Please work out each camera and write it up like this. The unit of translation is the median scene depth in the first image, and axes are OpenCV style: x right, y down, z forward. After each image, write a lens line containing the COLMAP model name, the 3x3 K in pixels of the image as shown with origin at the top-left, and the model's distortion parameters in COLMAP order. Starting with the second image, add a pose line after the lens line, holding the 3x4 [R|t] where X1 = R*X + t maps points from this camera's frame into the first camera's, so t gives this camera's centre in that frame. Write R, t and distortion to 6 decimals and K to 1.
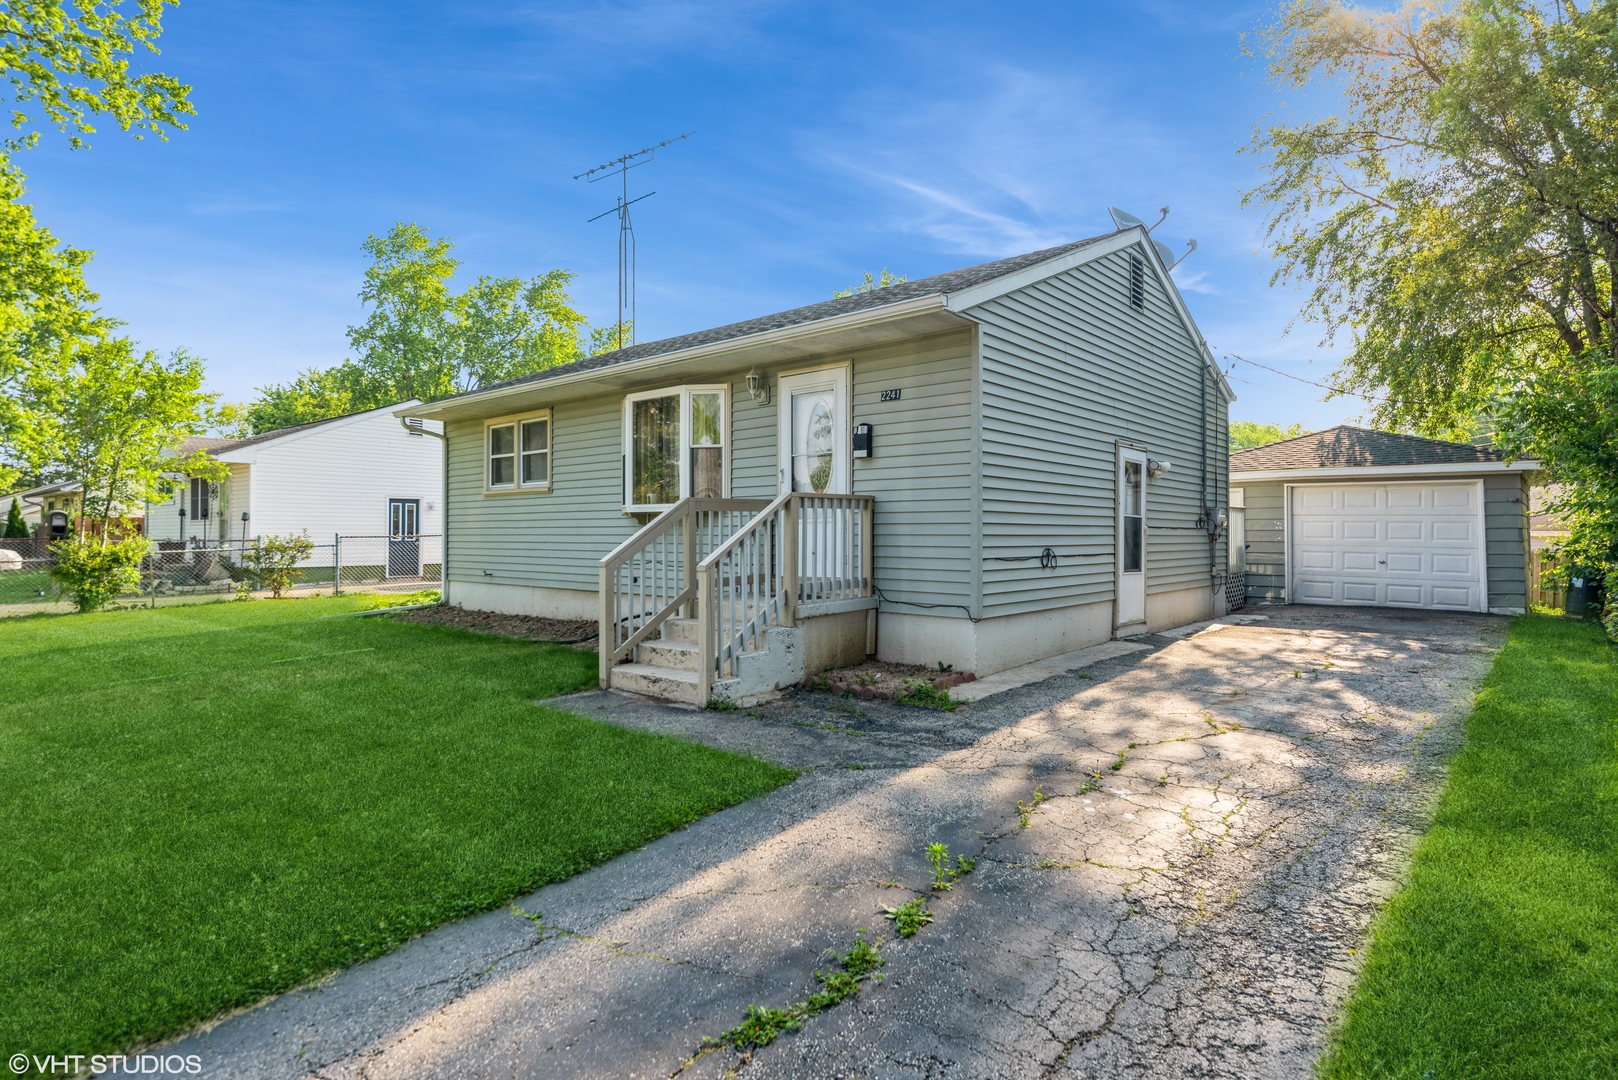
lens RADIAL K [[850.8, 0, 809.2], [0, 850.8, 537.1], [0, 0, 1]] dist [-0.001186, -0.000026]
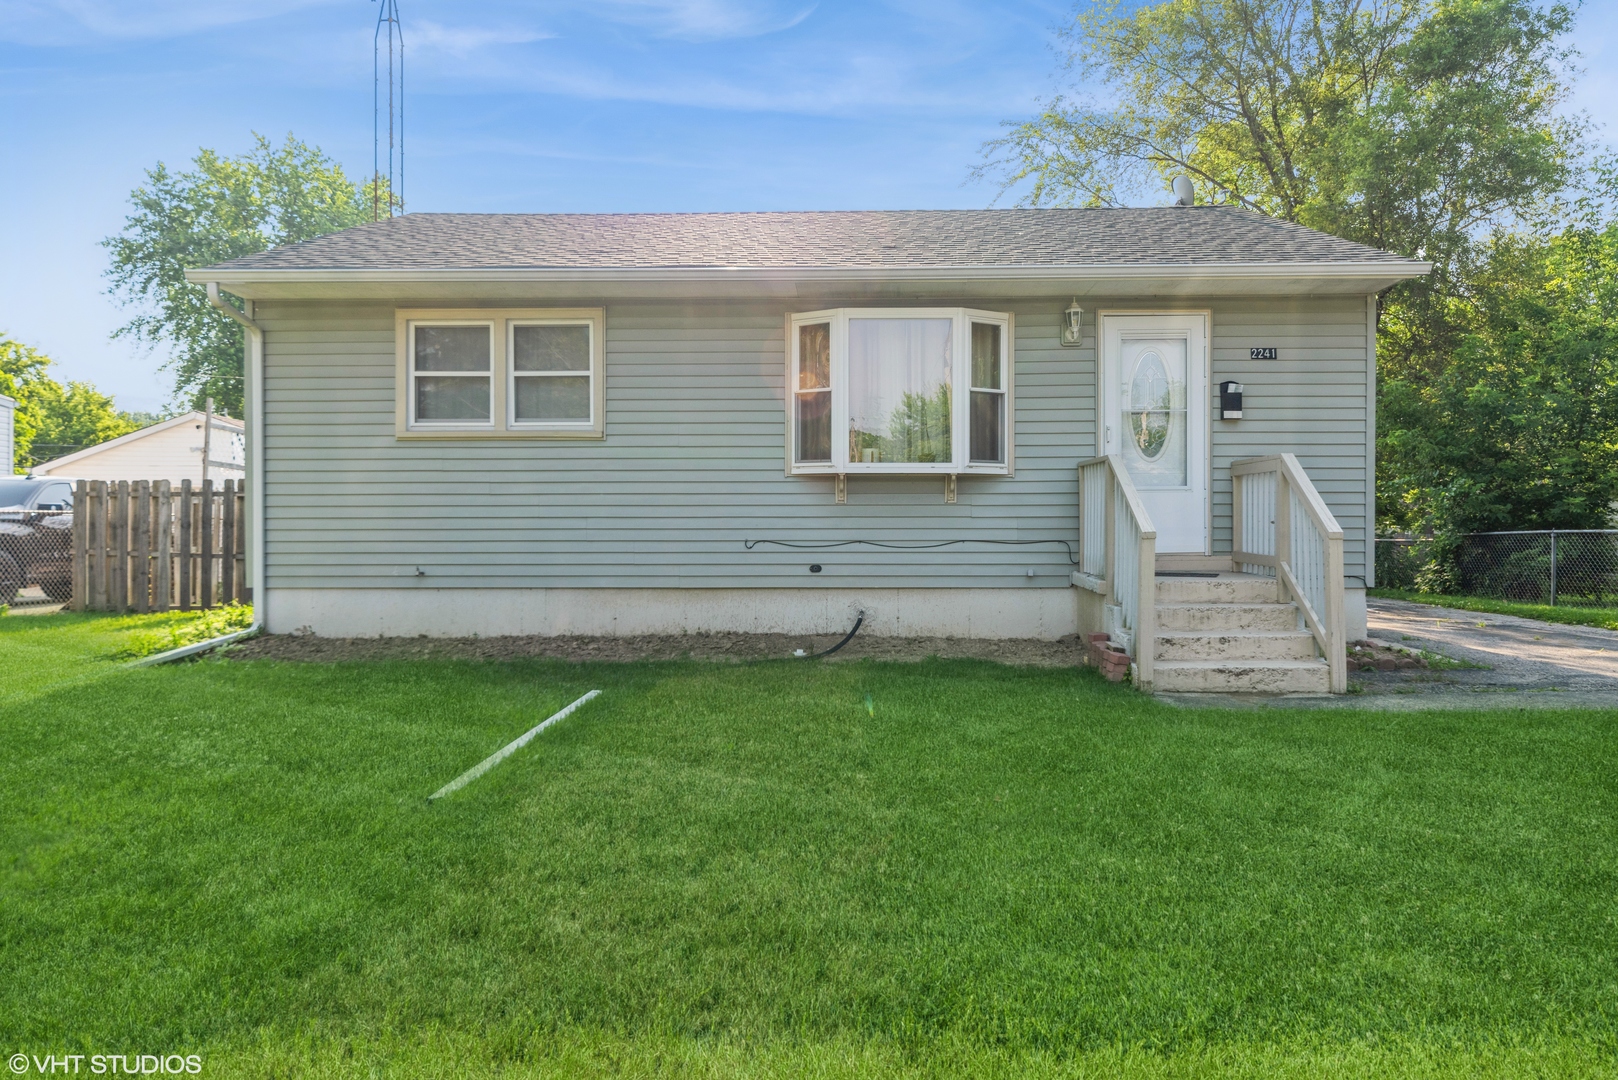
lens RADIAL K [[1147.2, 0, 809.3], [0, 1147.2, 533.8], [0, 0, 1]] dist [0.006384, 0.001076]
pose [[0.770524, -0.007243, 0.637370, -0.976667], [0.003442, 0.999968, 0.007202, 0.017088], [-0.637402, -0.003355, 0.770524, 0.314626]]
